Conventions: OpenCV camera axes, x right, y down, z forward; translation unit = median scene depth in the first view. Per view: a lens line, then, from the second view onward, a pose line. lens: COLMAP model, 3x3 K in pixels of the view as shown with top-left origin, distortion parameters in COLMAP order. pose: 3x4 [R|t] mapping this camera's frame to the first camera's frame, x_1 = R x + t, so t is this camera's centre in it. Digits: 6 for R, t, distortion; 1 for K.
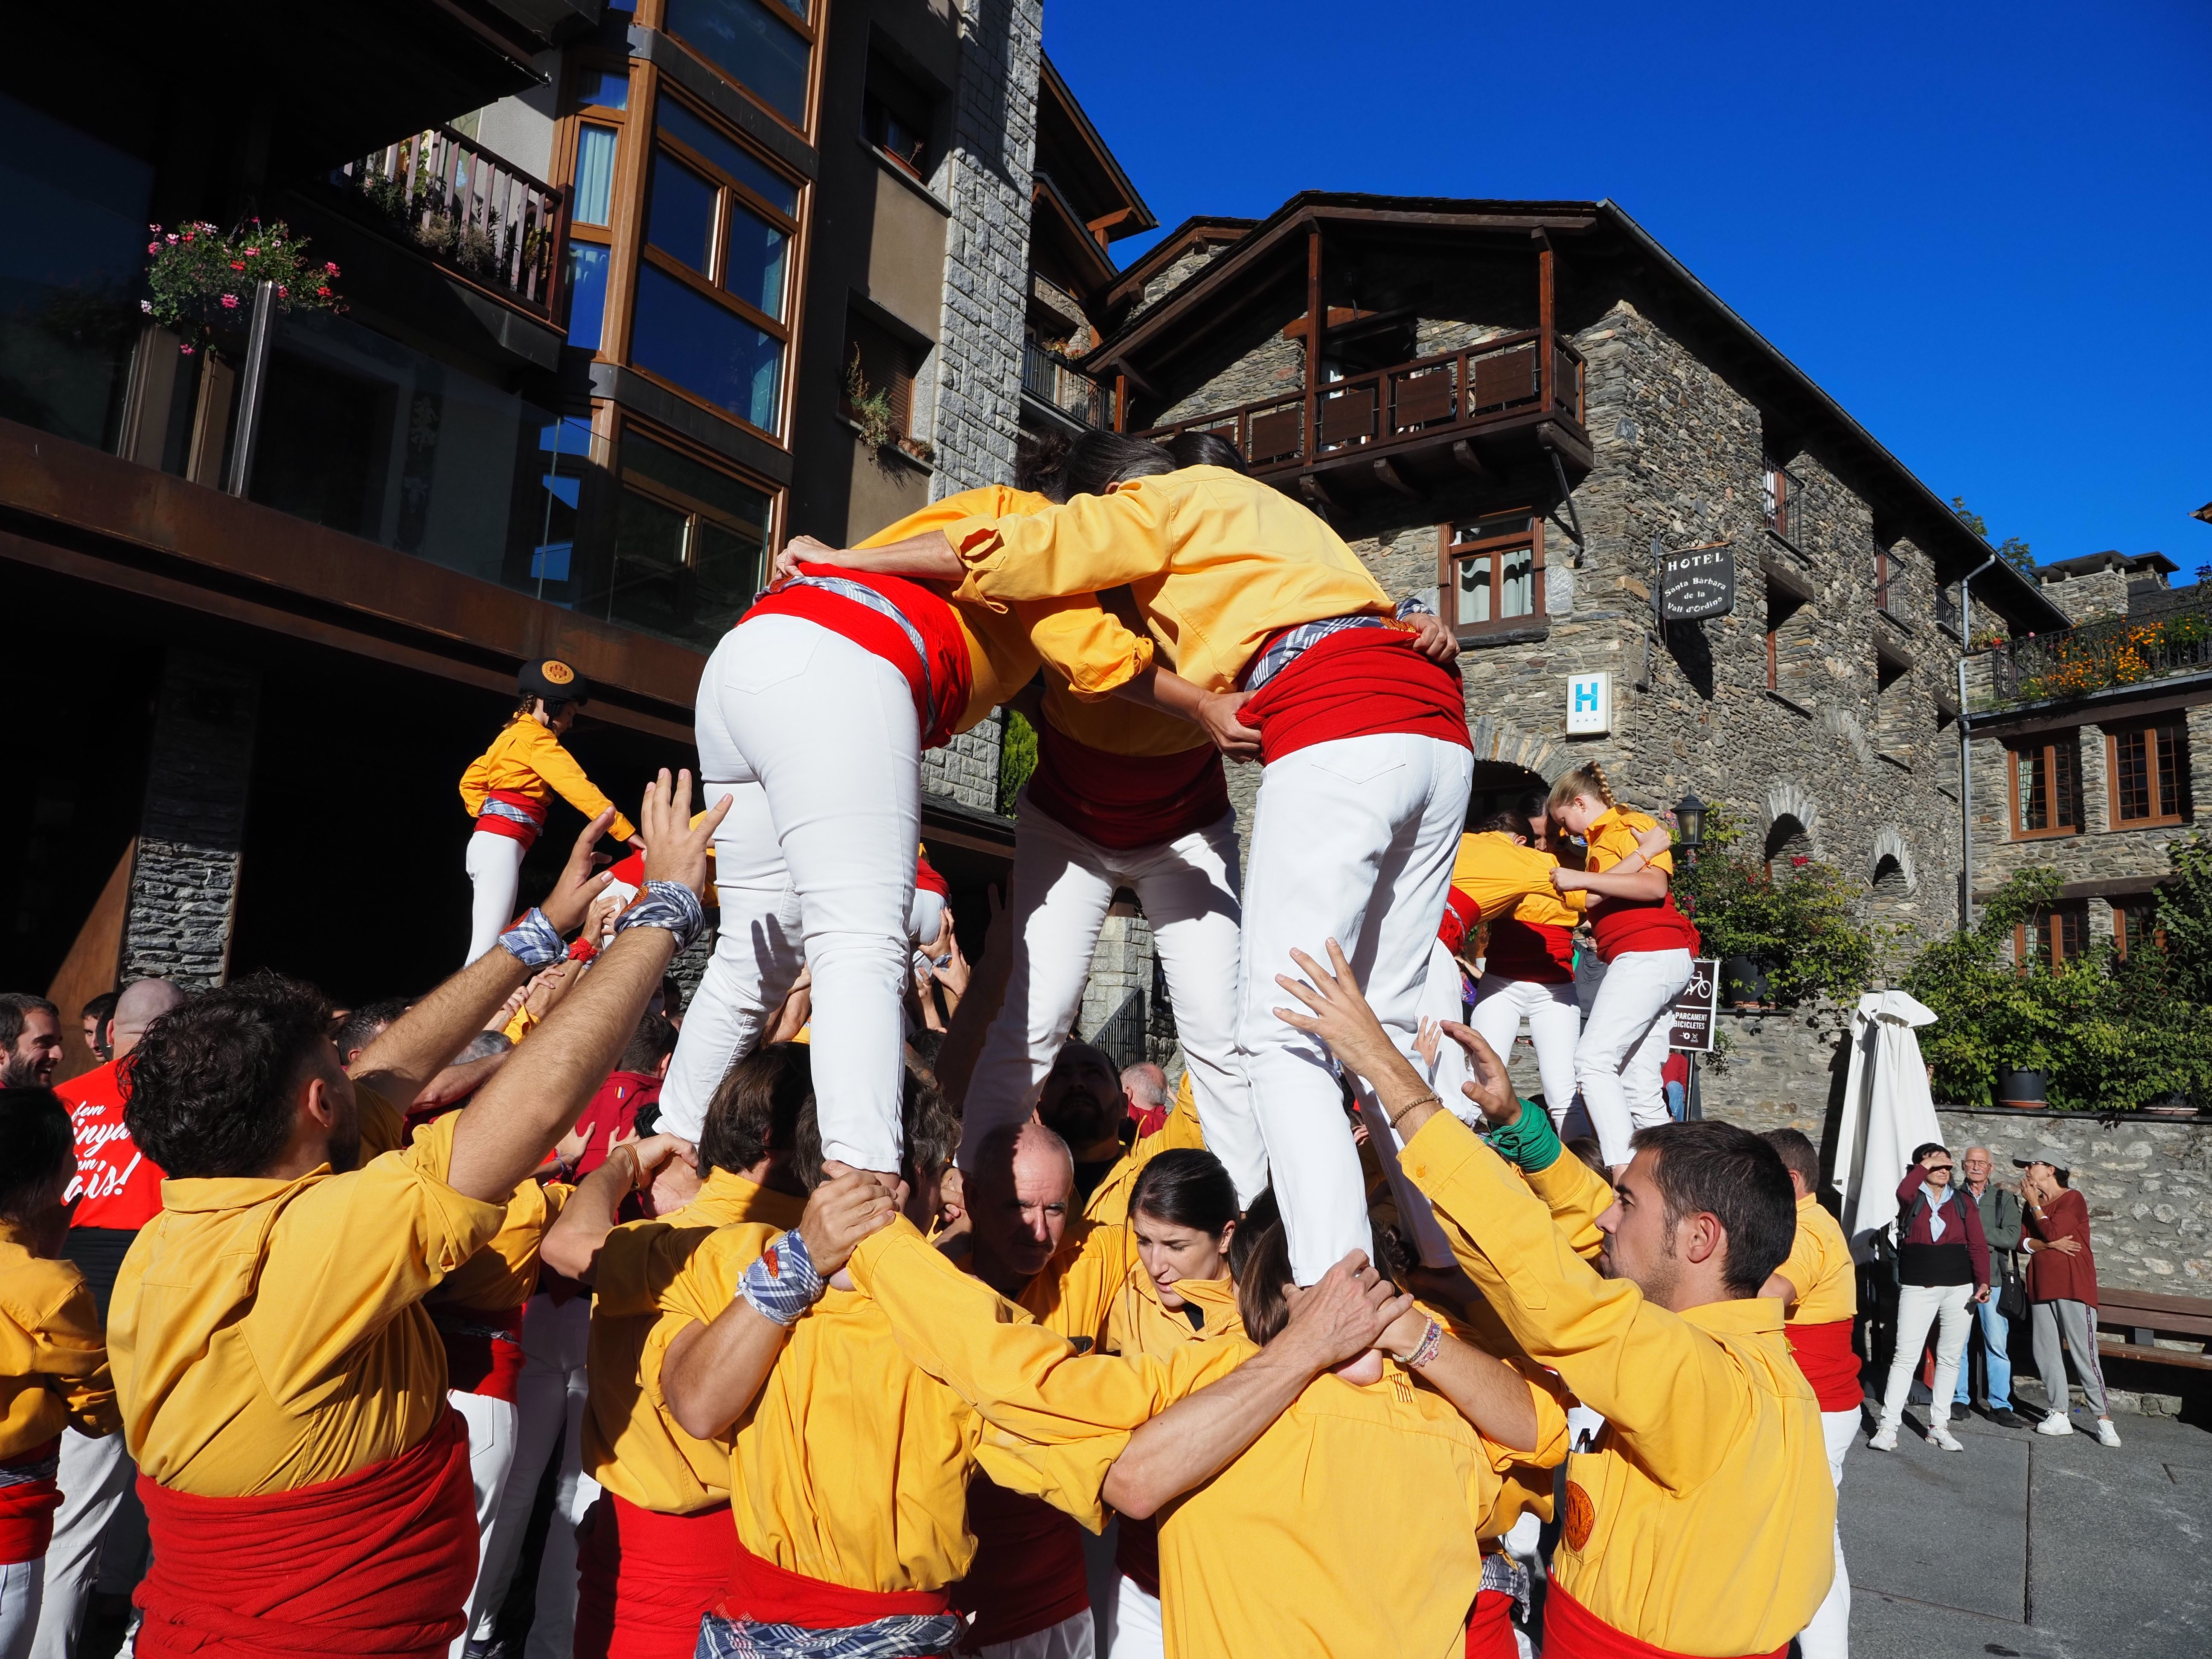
lens RADIAL K [[1612.8, 0, 1118.4], [0, 1612.8, 824.8], [0, 0, 1]] dist [-0.023803, 0.005051]
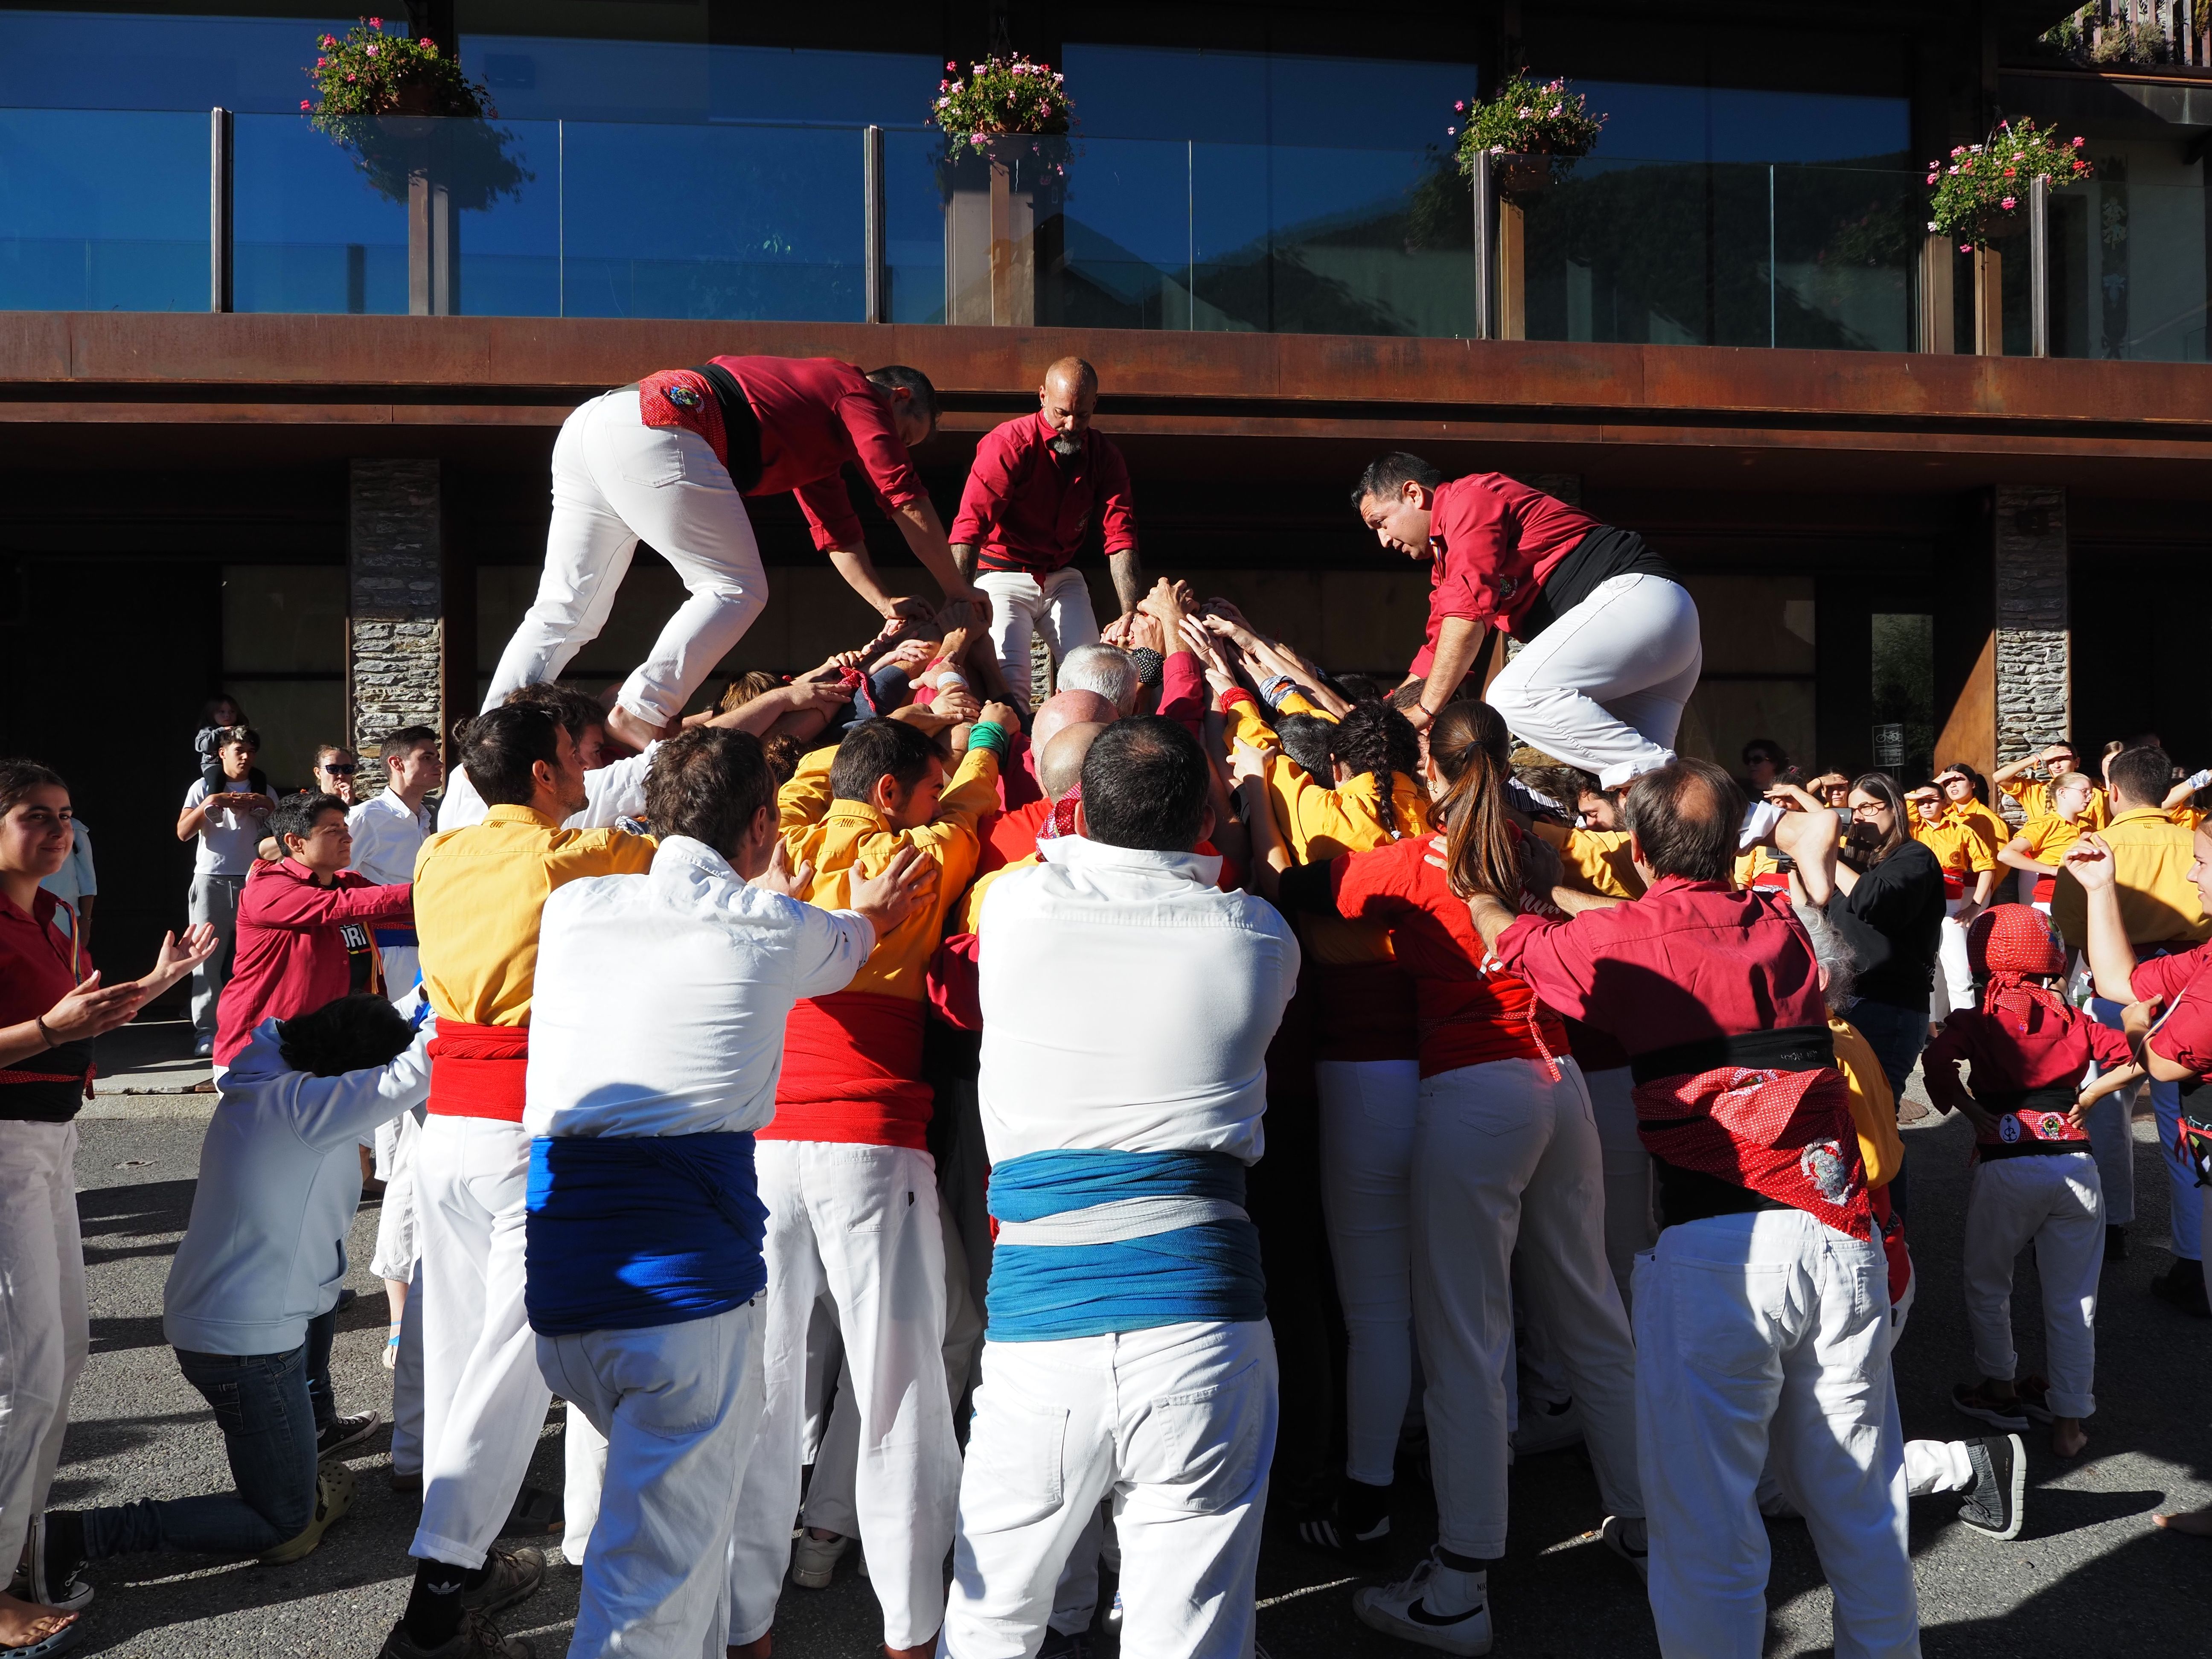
lens RADIAL K [[1612.3, 0, 1095.0], [0, 1612.3, 826.7], [0, 0, 1]] dist [-0.028570, 0.004313]
pose [[0.598020, -0.045312, -0.800200, -0.000128], [0.157268, 0.985625, 0.061720, -0.018190], [0.785900, -0.162755, 0.596549, -0.235363]]
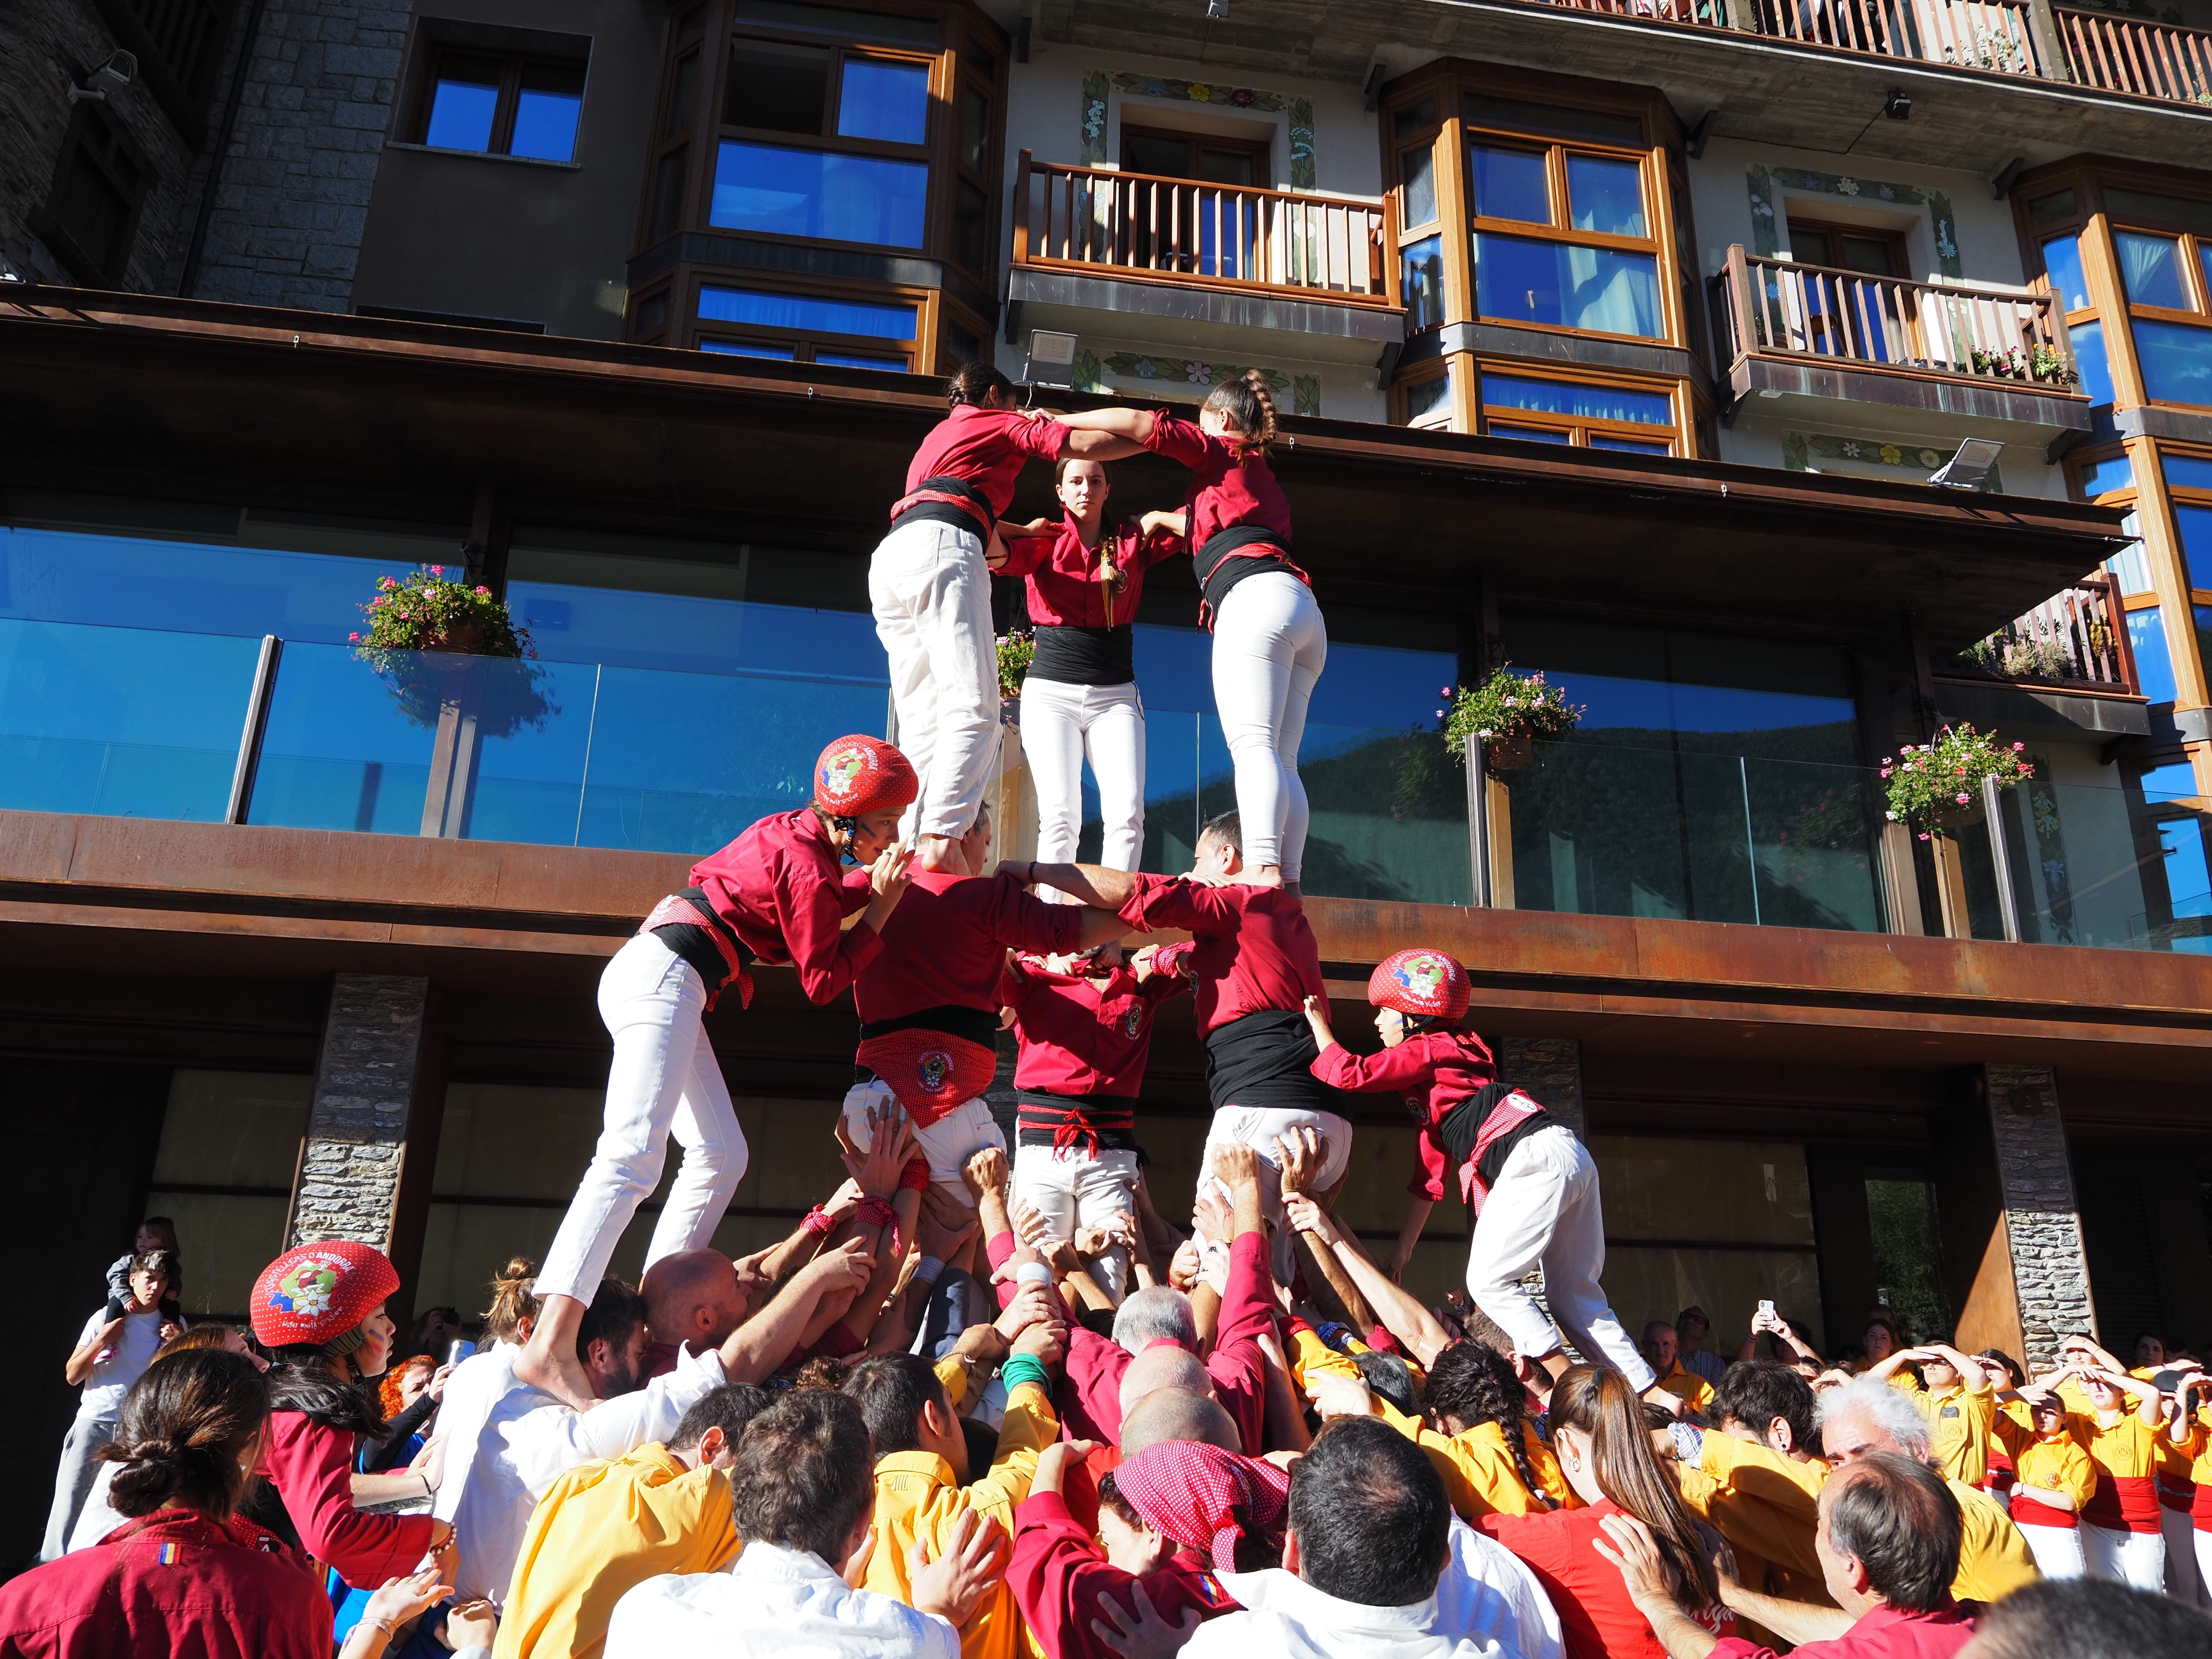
lens RADIAL K [[1611.5, 0, 1101.6], [0, 1611.5, 805.3], [0, 0, 1]] dist [-0.029197, 0.004590]
pose [[0.634966, -0.274615, -0.722083, -0.026536], [0.121528, 0.958557, -0.257681, -0.036837], [0.762921, 0.075866, 0.642025, -0.242322]]
